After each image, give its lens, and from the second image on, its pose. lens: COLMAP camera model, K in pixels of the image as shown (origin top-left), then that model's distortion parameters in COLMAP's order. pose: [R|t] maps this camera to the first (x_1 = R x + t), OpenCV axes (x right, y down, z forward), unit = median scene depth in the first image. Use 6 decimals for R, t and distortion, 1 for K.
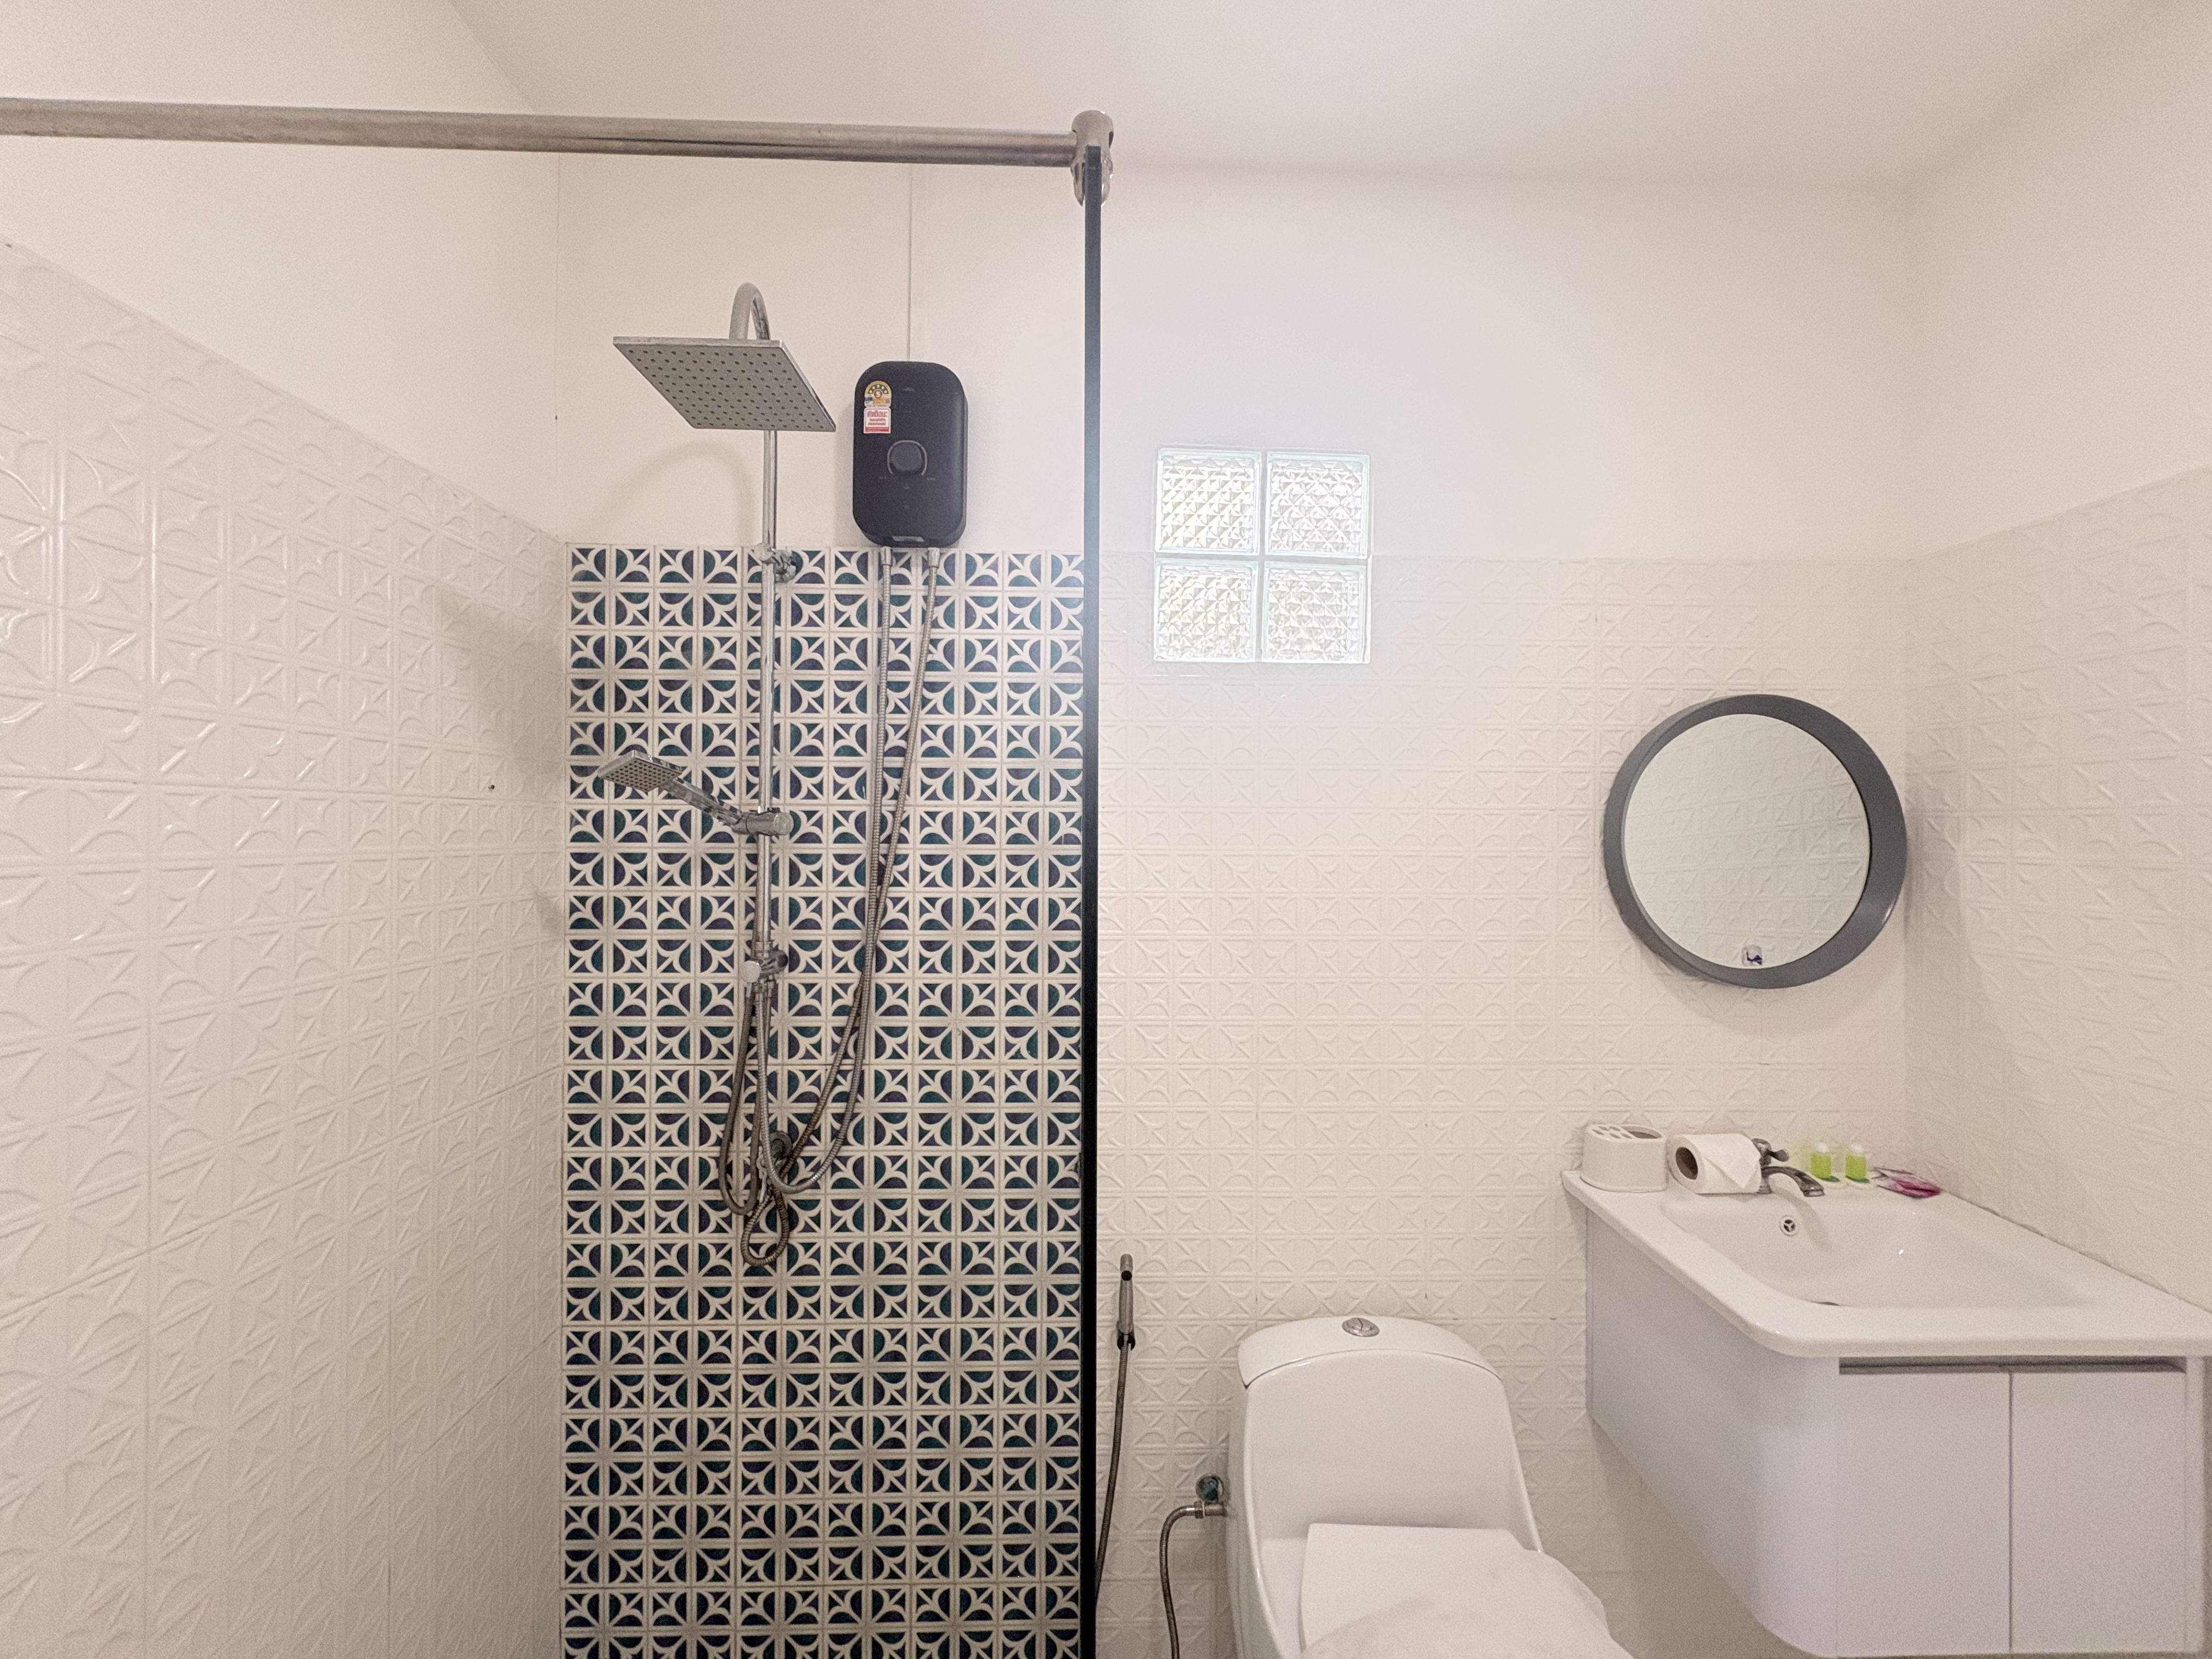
lens RADIAL K [[878.3, 0, 1107.3], [0, 878.3, 825.9], [0, 0, 1]] dist [-0.000007, 0.000081]
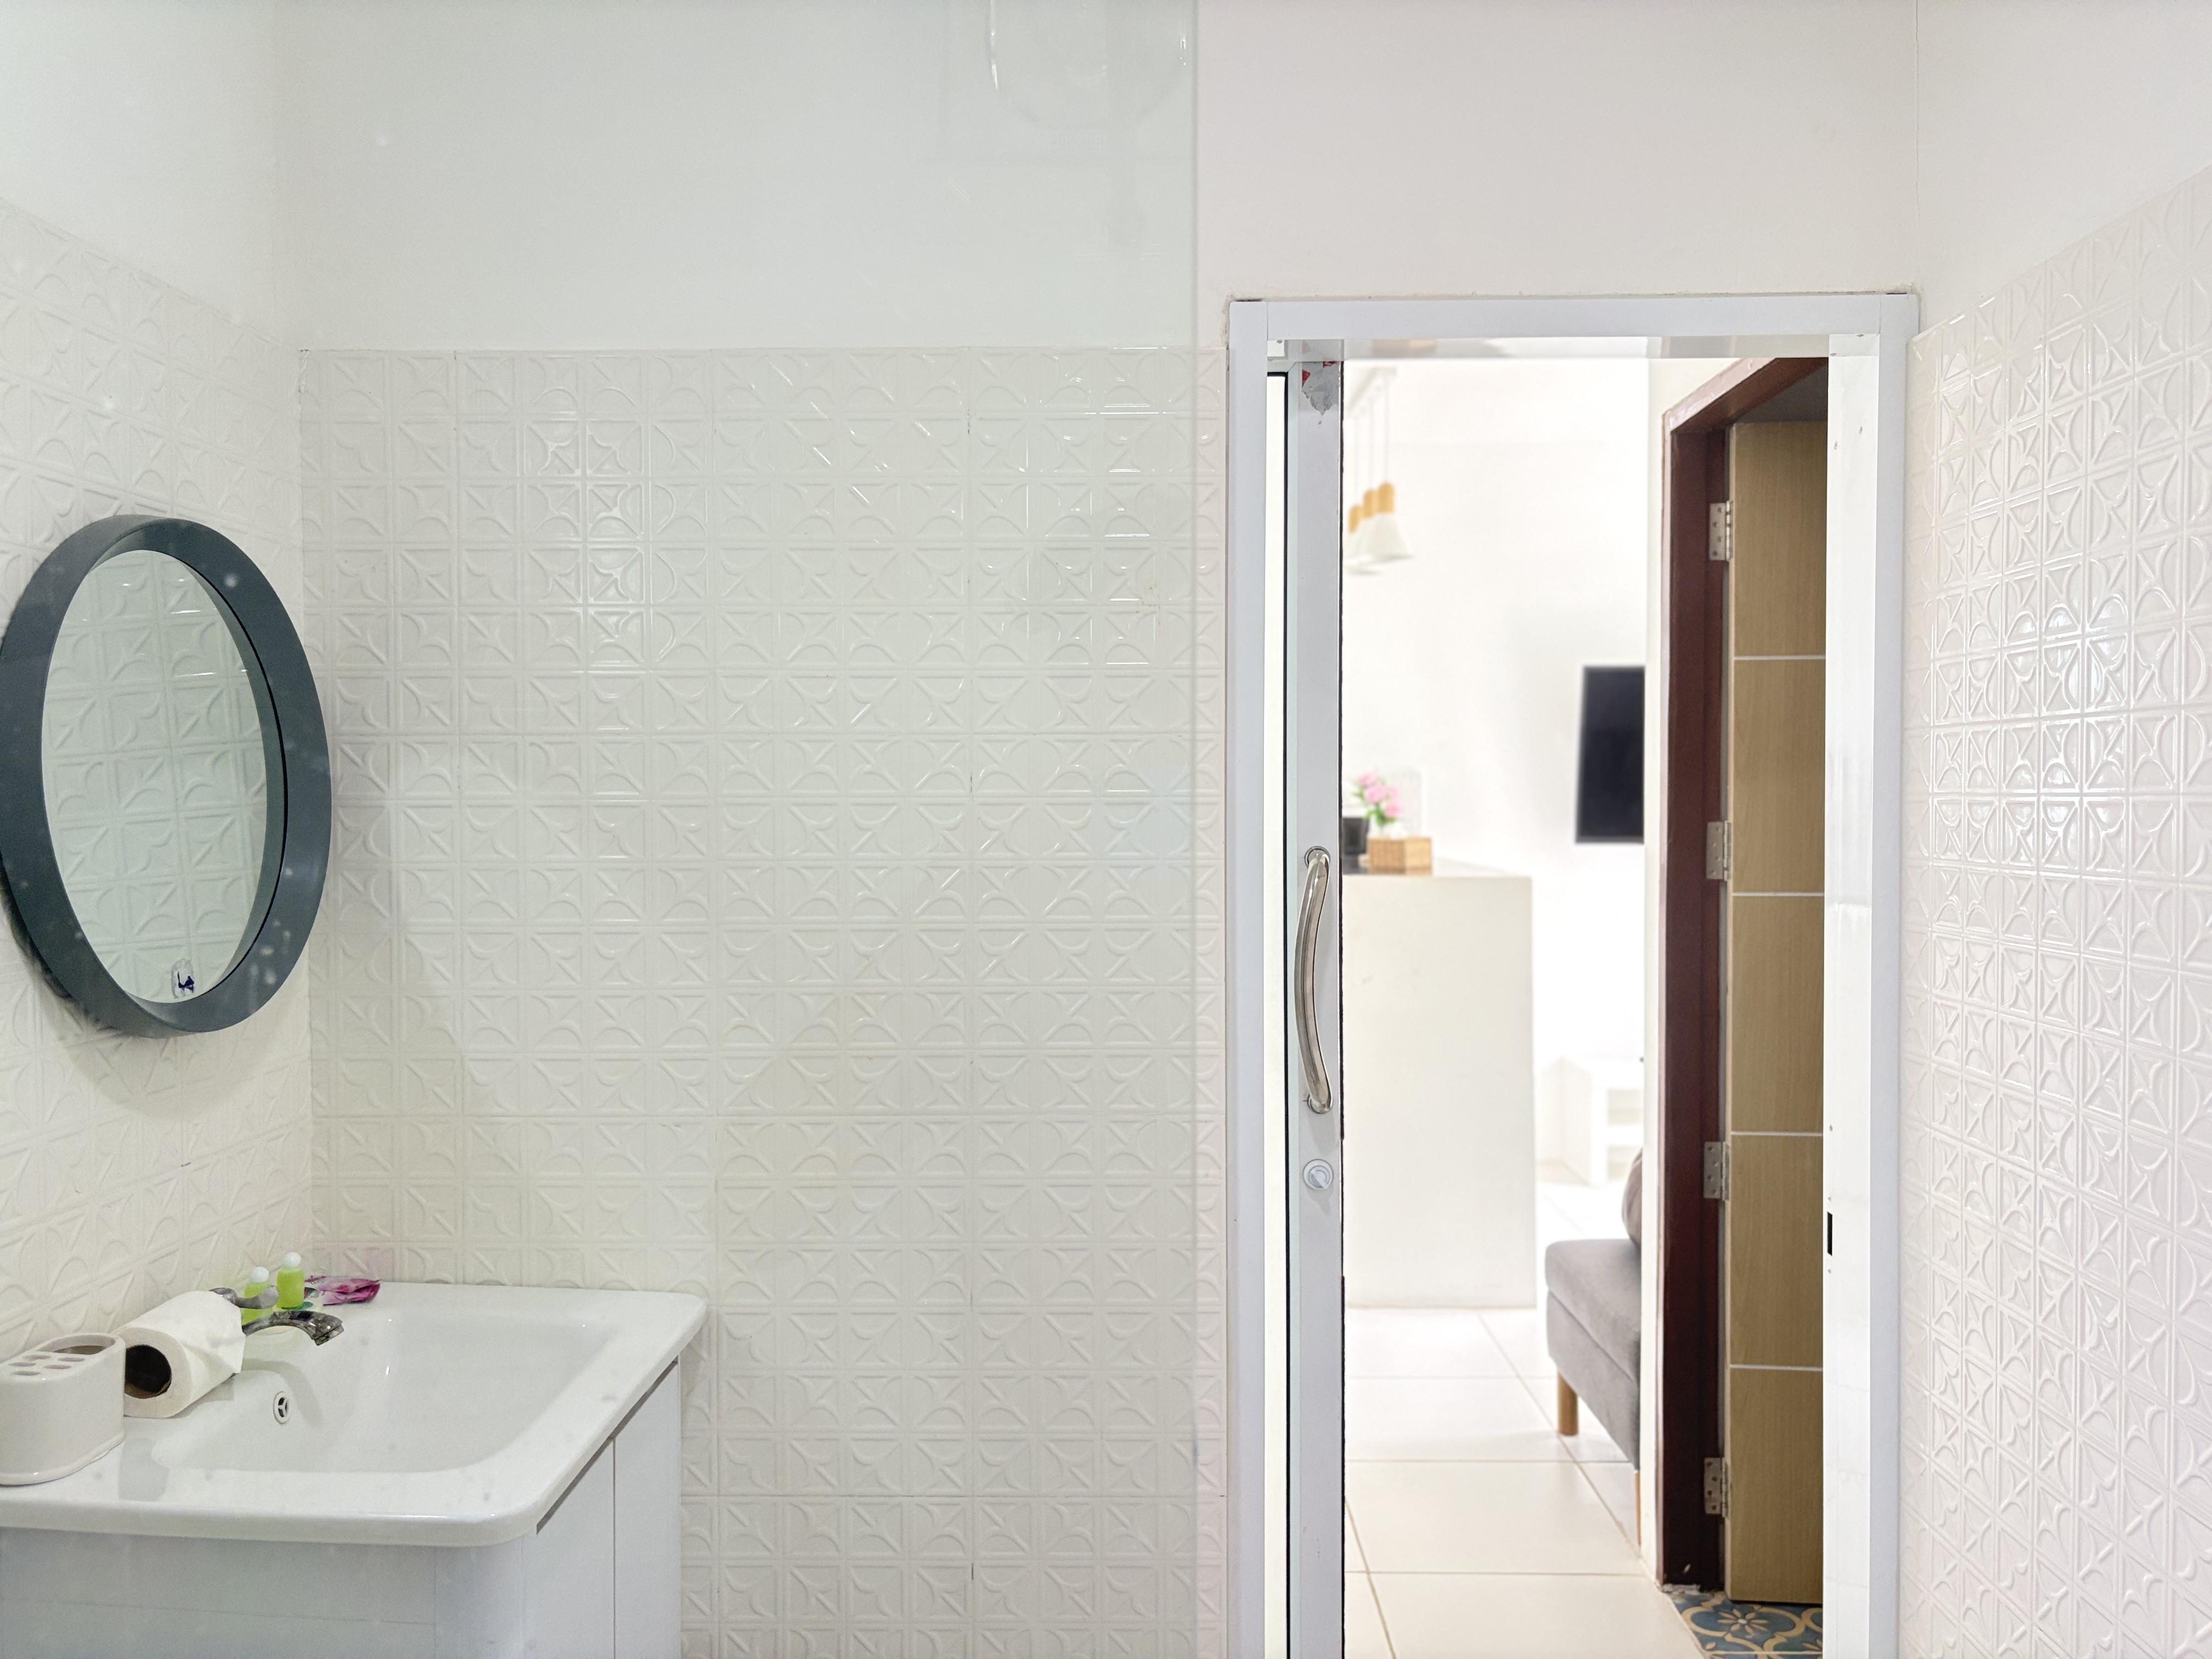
lens RADIAL K [[1688.4, 0, 1107.3], [0, 1688.4, 830.2], [0, 0, 1]] dist [0.021409, -0.004528]
pose [[0.053391, -0.027322, 0.998200, -0.337453], [0.003031, 0.999625, 0.027199, 0.023175], [-0.998569, 0.001574, 0.053454, 0.341645]]
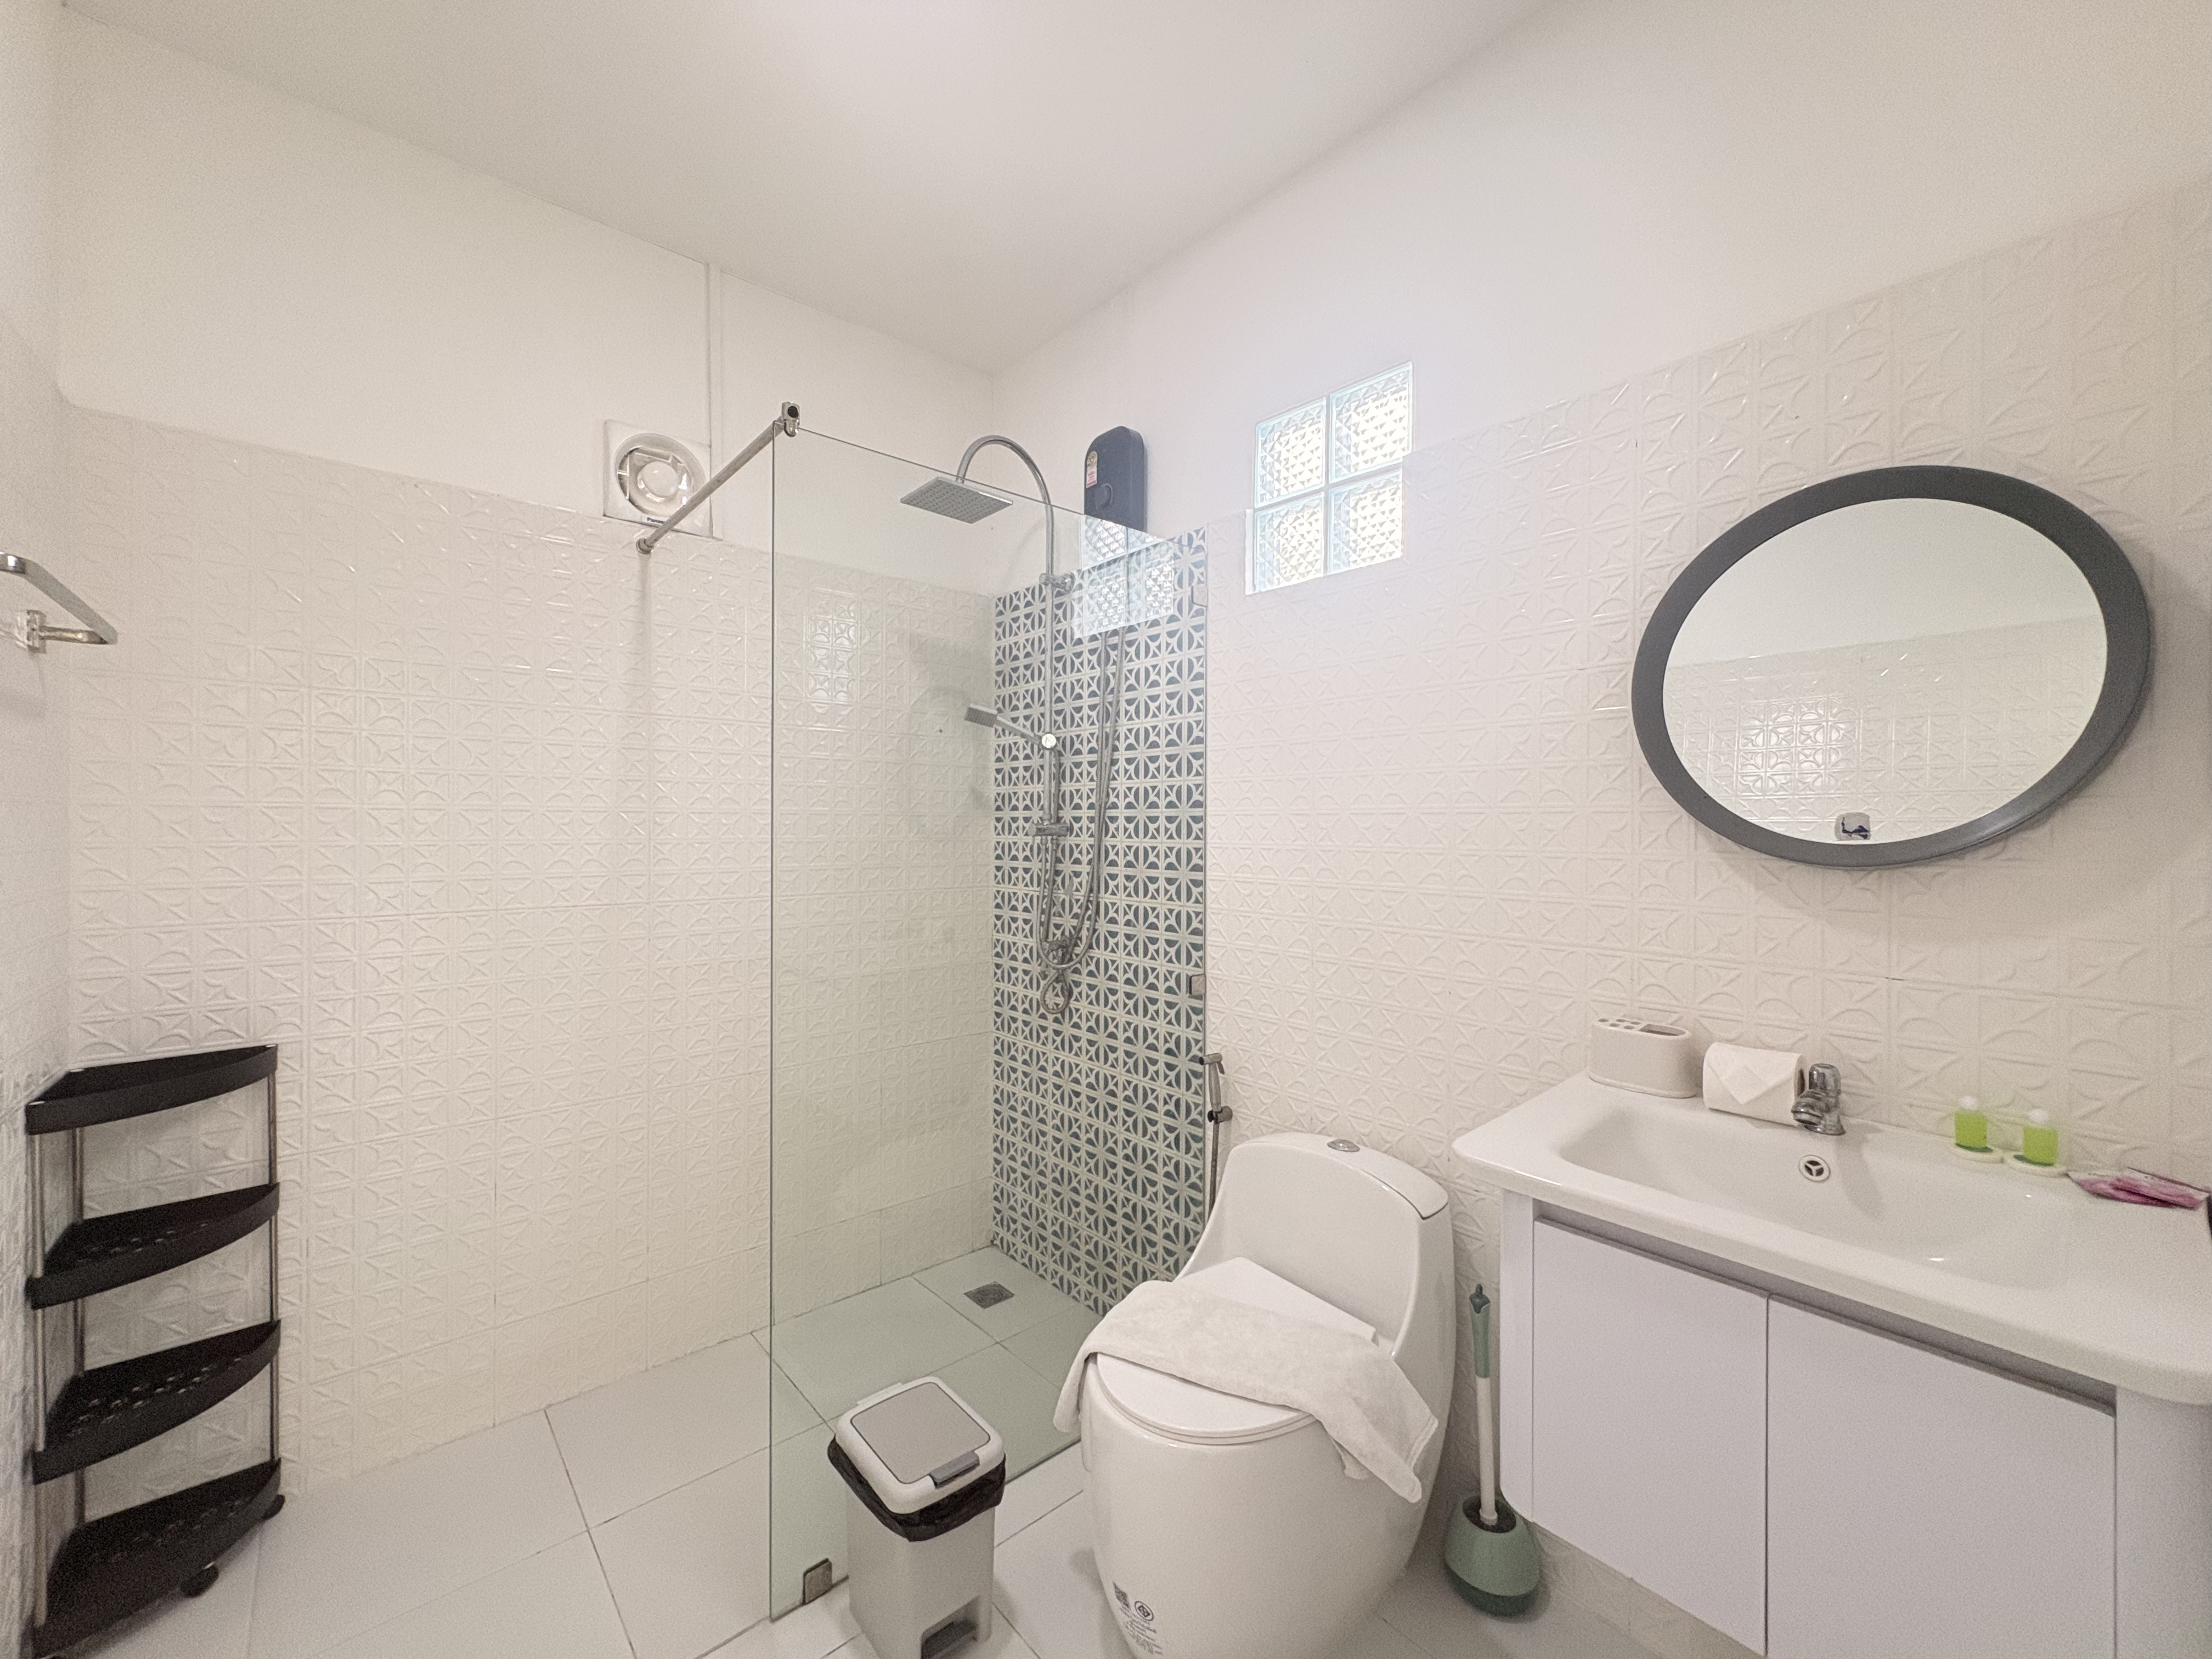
lens RADIAL K [[878.3, 0, 1107.3], [0, 878.3, 825.9], [0, 0, 1]] dist [-0.000007, 0.000081]
pose [[0.634717, -0.001145, -0.772744, 0.914352], [-0.000675, 0.999998, -0.002036, 0.150006], [0.772744, 0.001814, 0.634715, 0.039051]]
